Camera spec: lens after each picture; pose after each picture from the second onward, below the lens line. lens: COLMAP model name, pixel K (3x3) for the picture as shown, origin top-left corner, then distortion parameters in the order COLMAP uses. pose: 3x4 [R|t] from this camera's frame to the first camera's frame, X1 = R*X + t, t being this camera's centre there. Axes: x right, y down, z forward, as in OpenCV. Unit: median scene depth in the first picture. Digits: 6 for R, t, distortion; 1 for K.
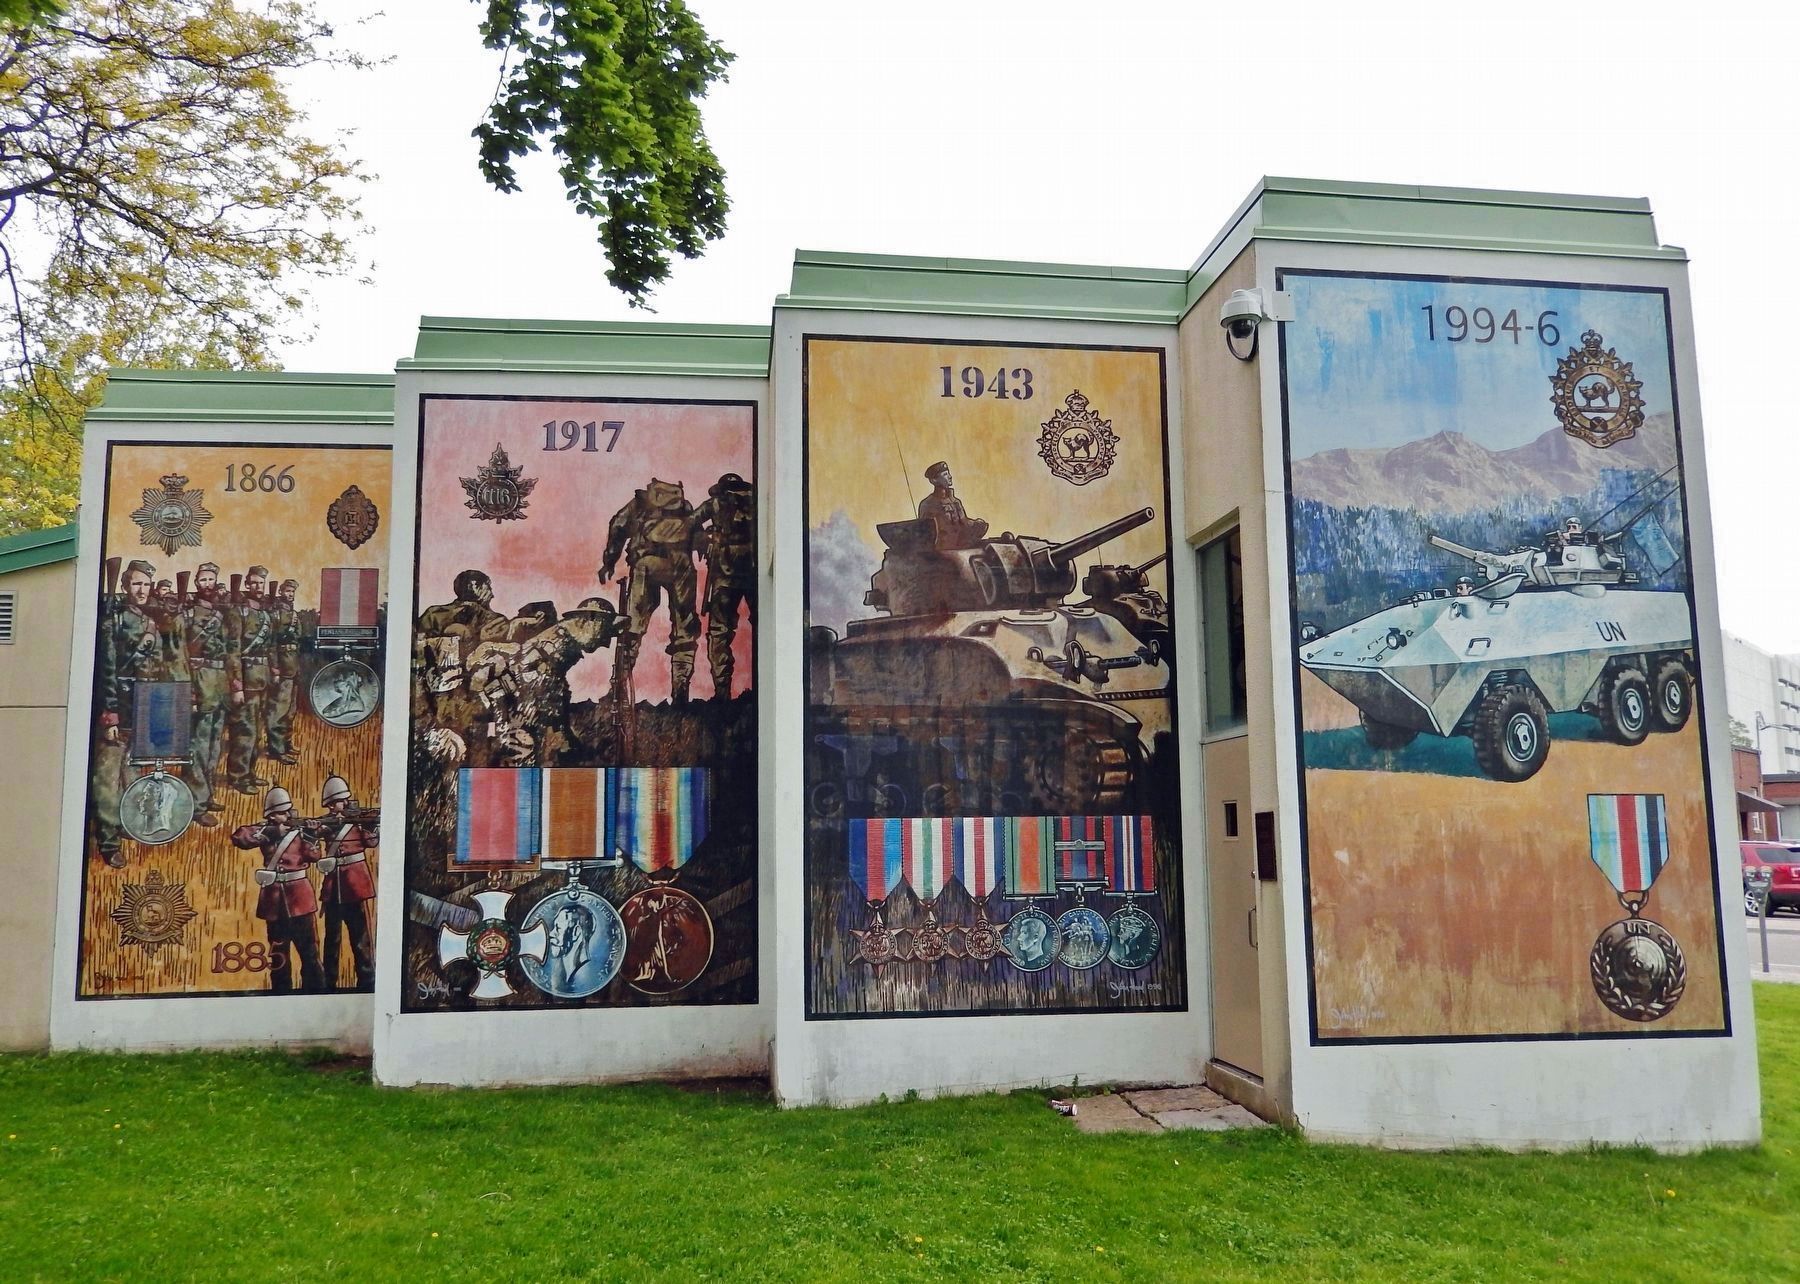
lens RADIAL K [[1368.2, 0, 898.8], [0, 1368.2, 671.0], [0, 0, 1]] dist [-0.005584, -0.000123]
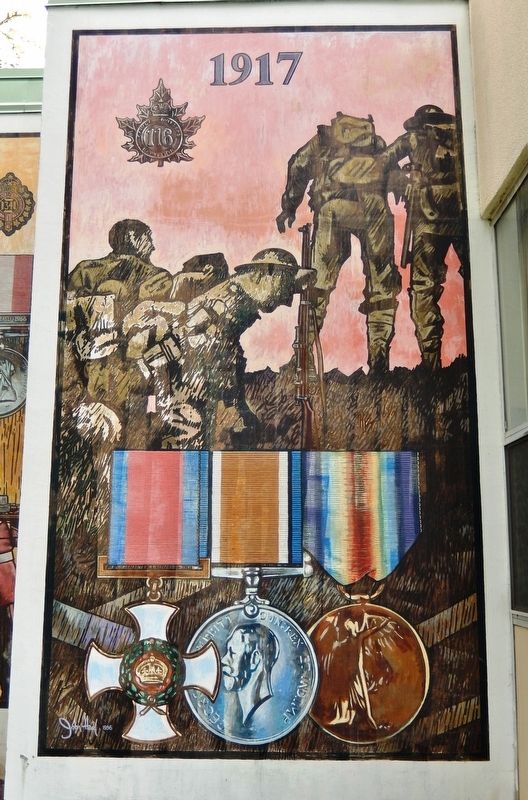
lens RADIAL K [[841.5, 0, 264.0], [0, 841.5, 400.0], [0, 0, 1]] dist [0.008104, 0.009677]
pose [[0.991111, -0.006242, -0.132890, -0.155959], [-0.000553, 0.998697, -0.051029, 0.063069], [0.133036, 0.050649, 0.989816, 0.484207]]
